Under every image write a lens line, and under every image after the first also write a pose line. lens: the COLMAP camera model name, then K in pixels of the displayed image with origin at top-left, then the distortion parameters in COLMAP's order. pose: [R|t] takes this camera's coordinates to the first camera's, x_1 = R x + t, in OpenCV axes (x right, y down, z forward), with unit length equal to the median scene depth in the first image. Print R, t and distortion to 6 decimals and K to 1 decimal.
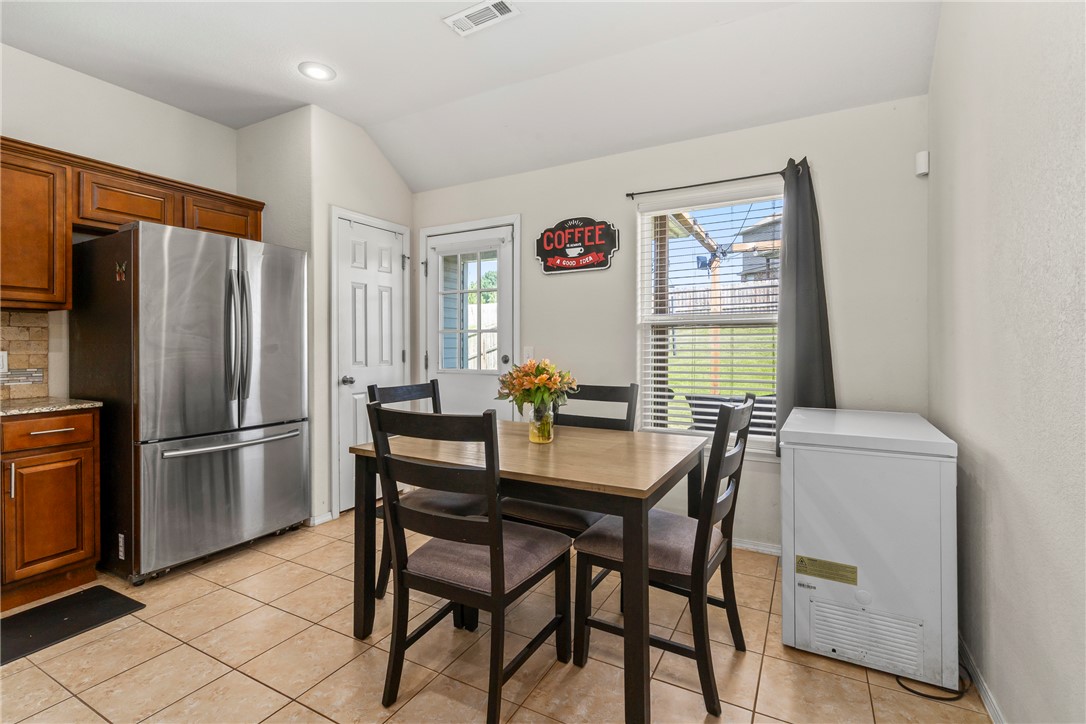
lens RADIAL K [[497.8, 0, 542.3], [0, 497.8, 345.2], [0, 0, 1]] dist [-0.002462, 0.000789]
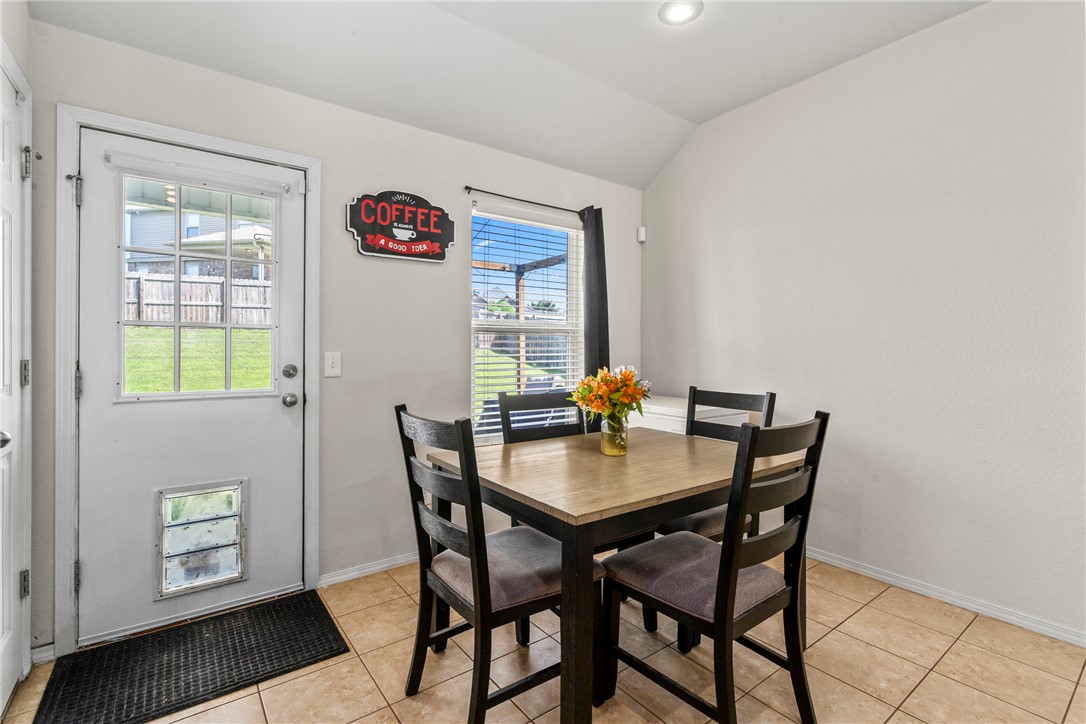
lens RADIAL K [[497.8, 0, 542.3], [0, 497.8, 345.2], [0, 0, 1]] dist [-0.002462, 0.000789]
pose [[0.421680, 0.011213, 0.906675, -0.580170], [-0.003668, 0.999936, -0.010660, -0.000681], [-0.906737, 0.001169, 0.421694, 0.467916]]
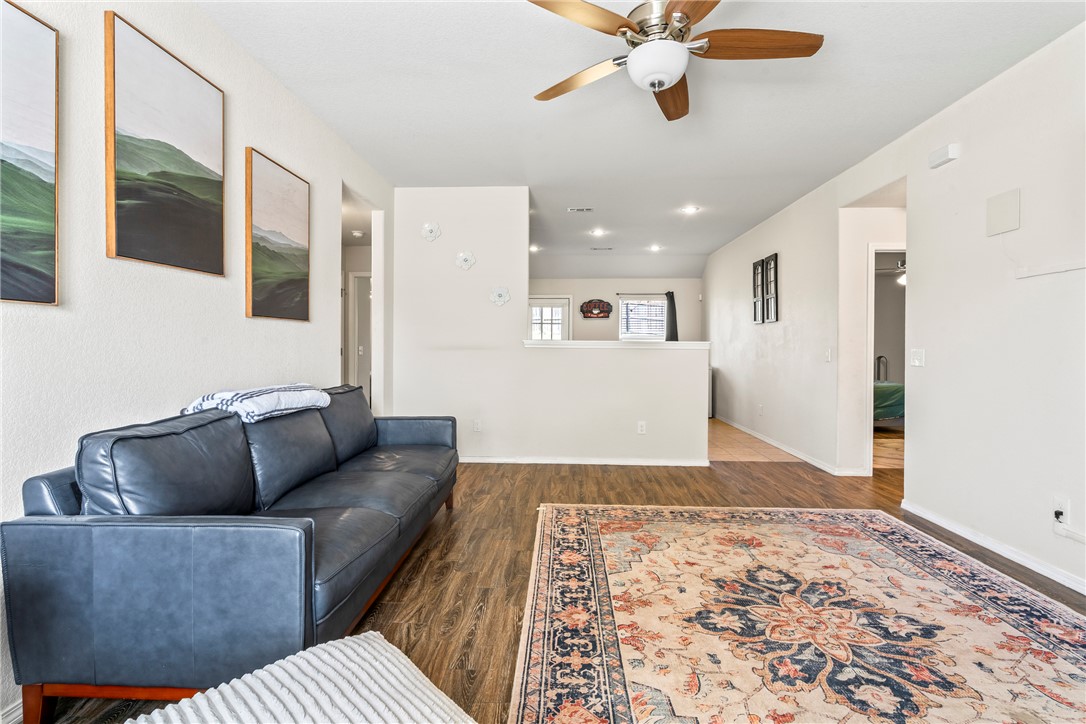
lens RADIAL K [[497.8, 0, 542.3], [0, 497.8, 345.2], [0, 0, 1]] dist [-0.002462, 0.000789]
pose [[0.899187, 0.007377, 0.437502, -1.418136], [-0.006782, 0.999973, -0.002923, 0.005262], [-0.437512, -0.000339, 0.899213, -1.347320]]
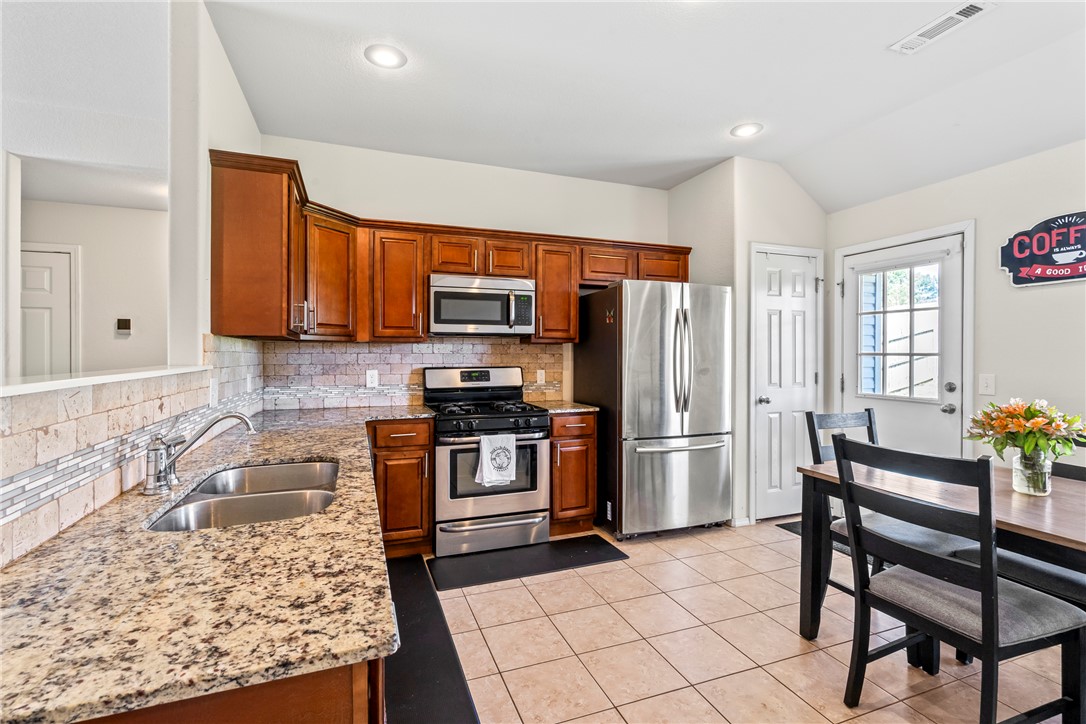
lens RADIAL K [[495.6, 0, 540.9], [0, 495.6, 355.1], [0, 0, 1]] dist [-0.002618, 0.001755]
pose [[0.758322, 0.005495, -0.651857, -0.058174], [-0.004302, 0.999985, 0.003425, -0.031336], [0.651866, 0.000208, 0.758334, -0.145709]]
